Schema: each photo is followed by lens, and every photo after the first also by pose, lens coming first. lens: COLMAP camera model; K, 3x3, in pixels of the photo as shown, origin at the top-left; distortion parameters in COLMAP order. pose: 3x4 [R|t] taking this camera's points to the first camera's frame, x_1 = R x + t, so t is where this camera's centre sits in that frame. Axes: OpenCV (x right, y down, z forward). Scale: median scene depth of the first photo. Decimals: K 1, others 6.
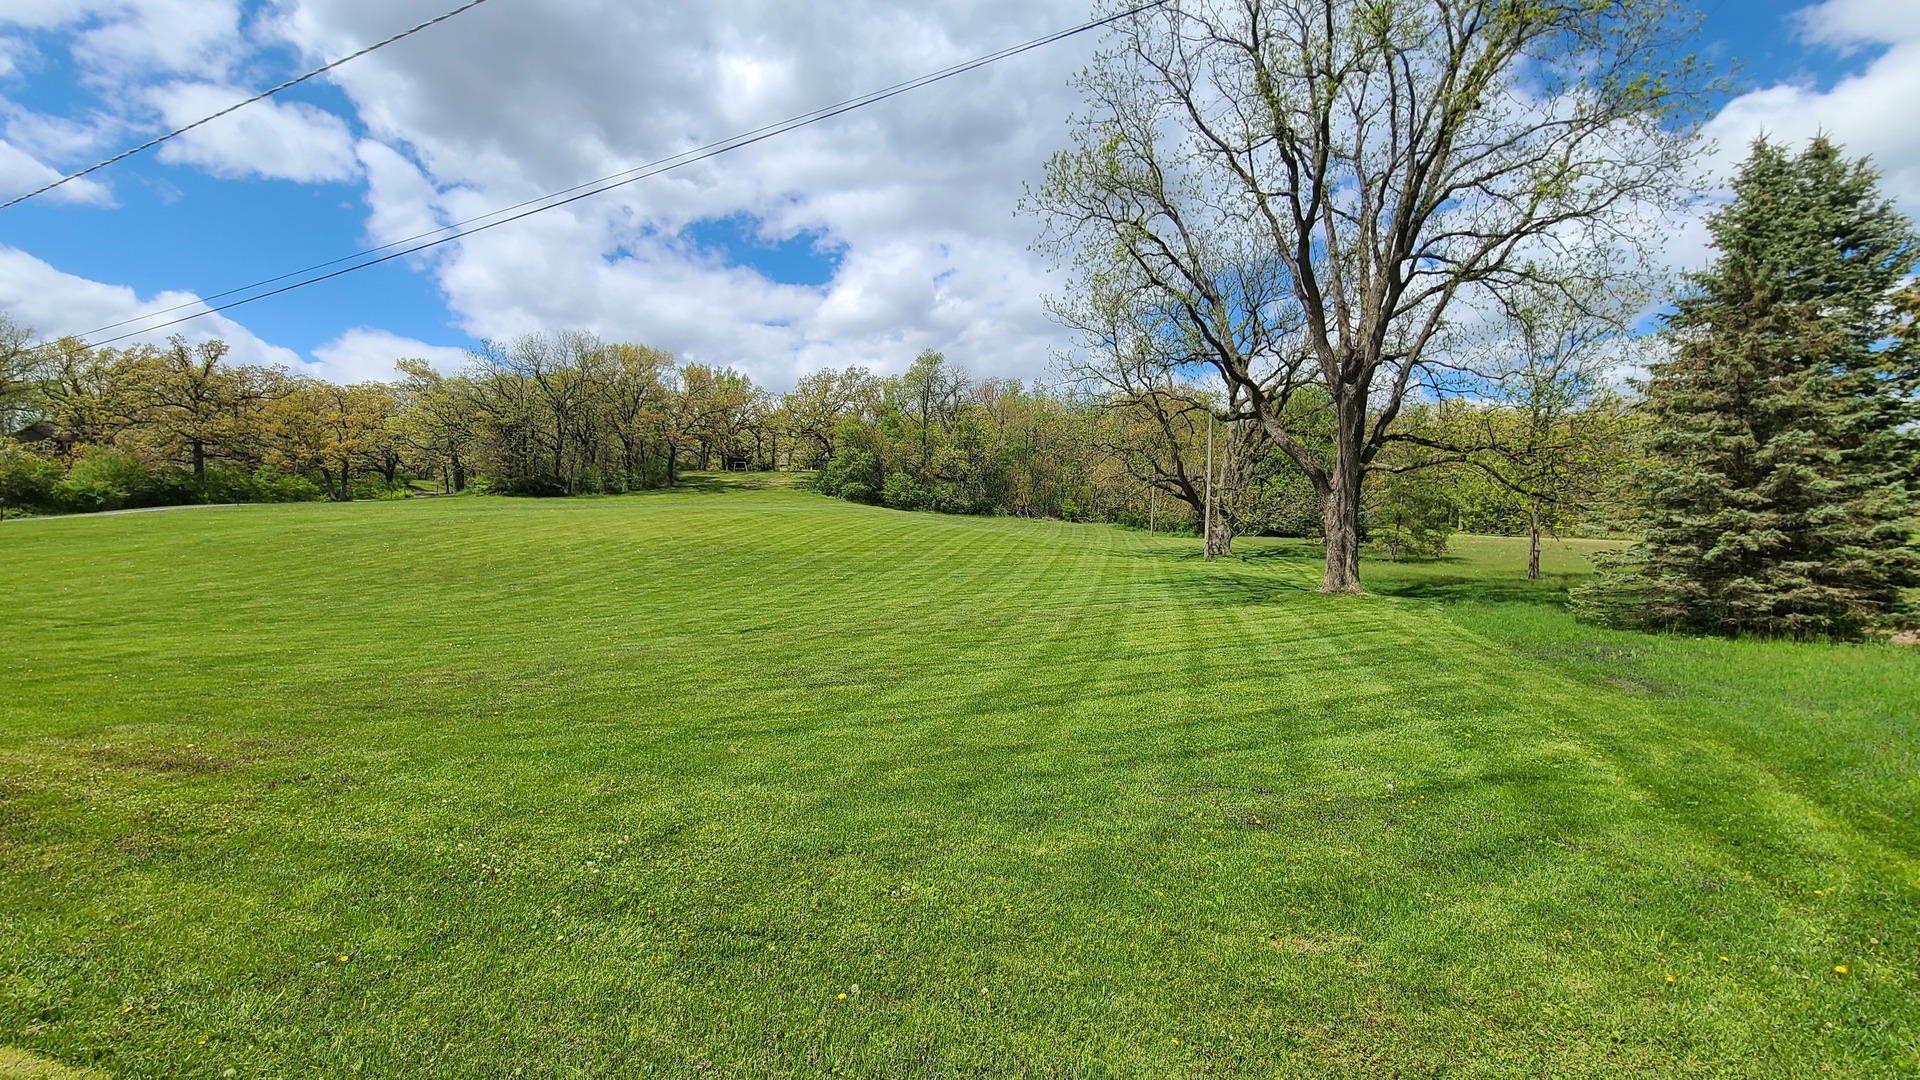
lens RADIAL K [[787.1, 0, 960.0], [0, 787.1, 540.0], [0, 0, 1]] dist [-0.001108, -0.000461]
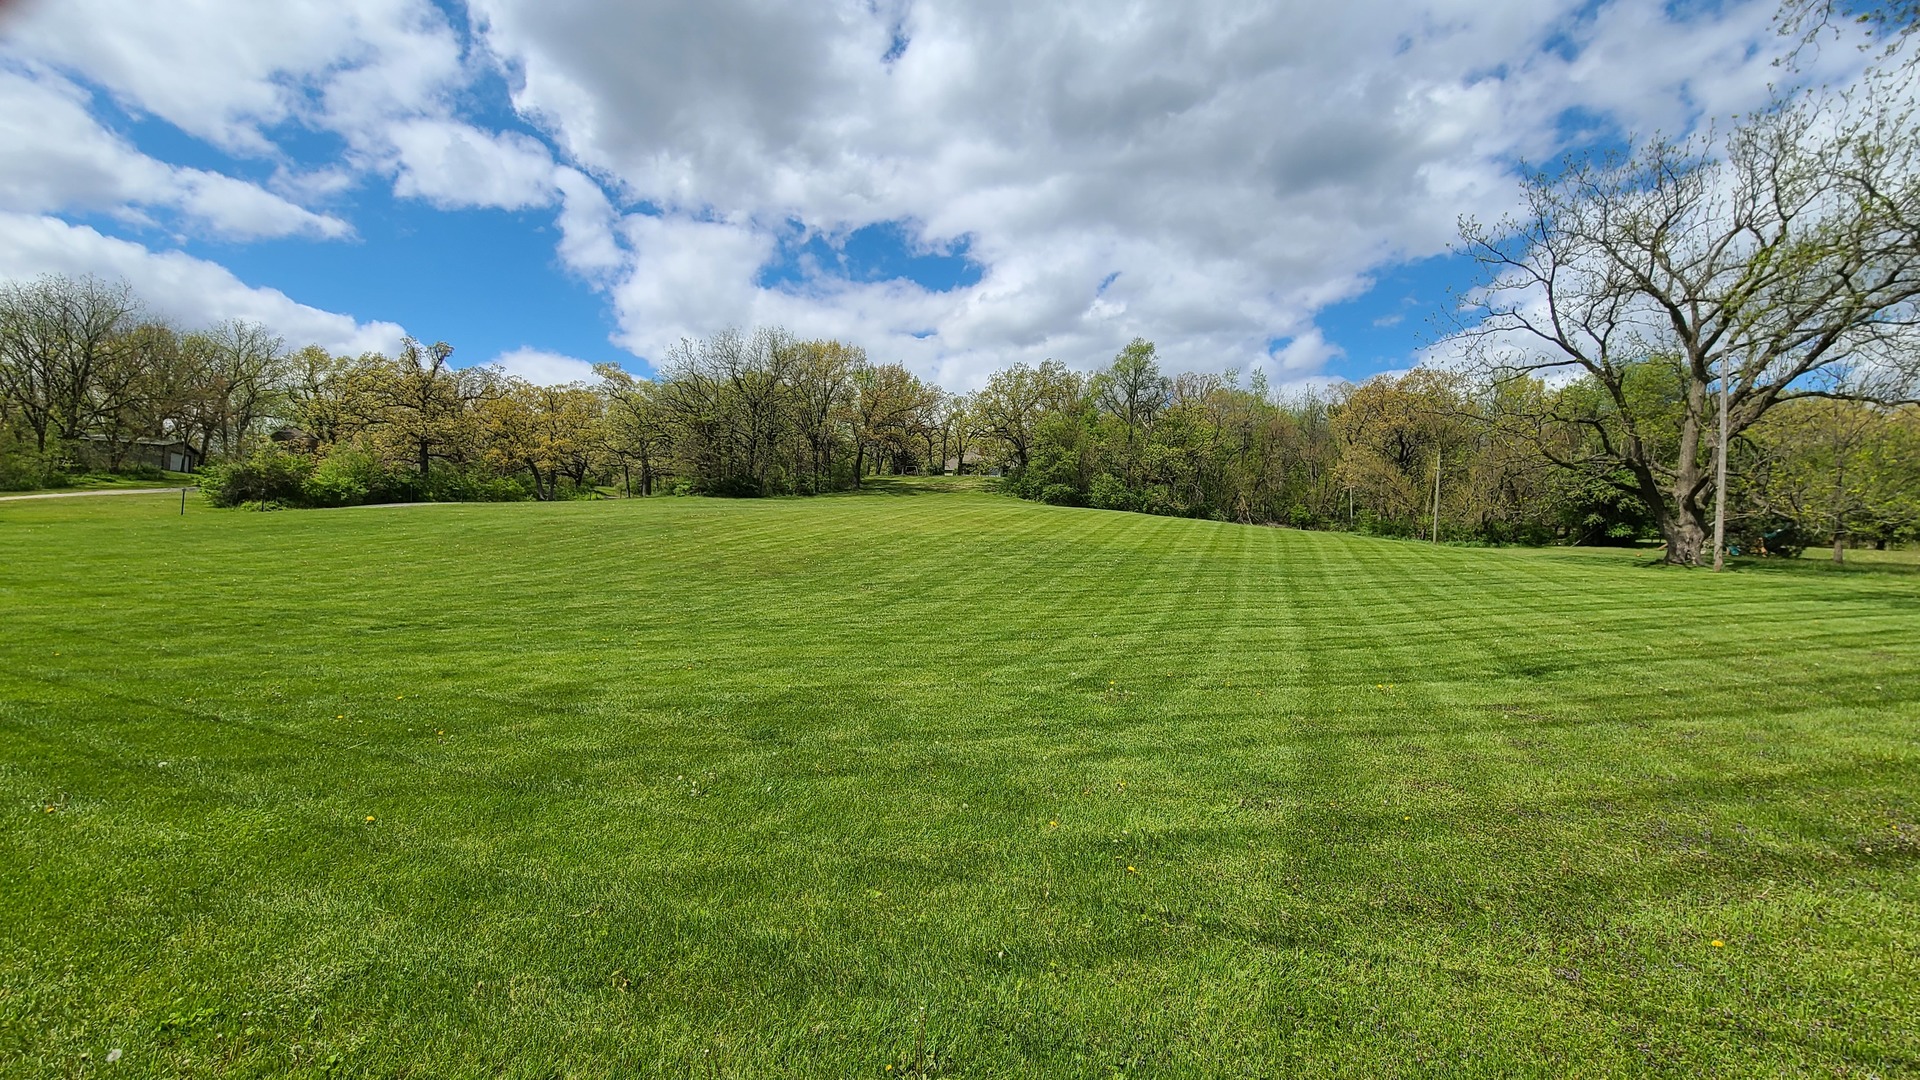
lens RADIAL K [[788.2, 0, 958.7], [0, 788.2, 518.7], [0, 0, 1]] dist [0.000237, 0.000022]
pose [[0.989298, 0.005900, -0.145789, -0.108935], [-0.012241, 0.999016, -0.042638, 0.007381], [0.145394, 0.043966, 0.988397, 0.077024]]
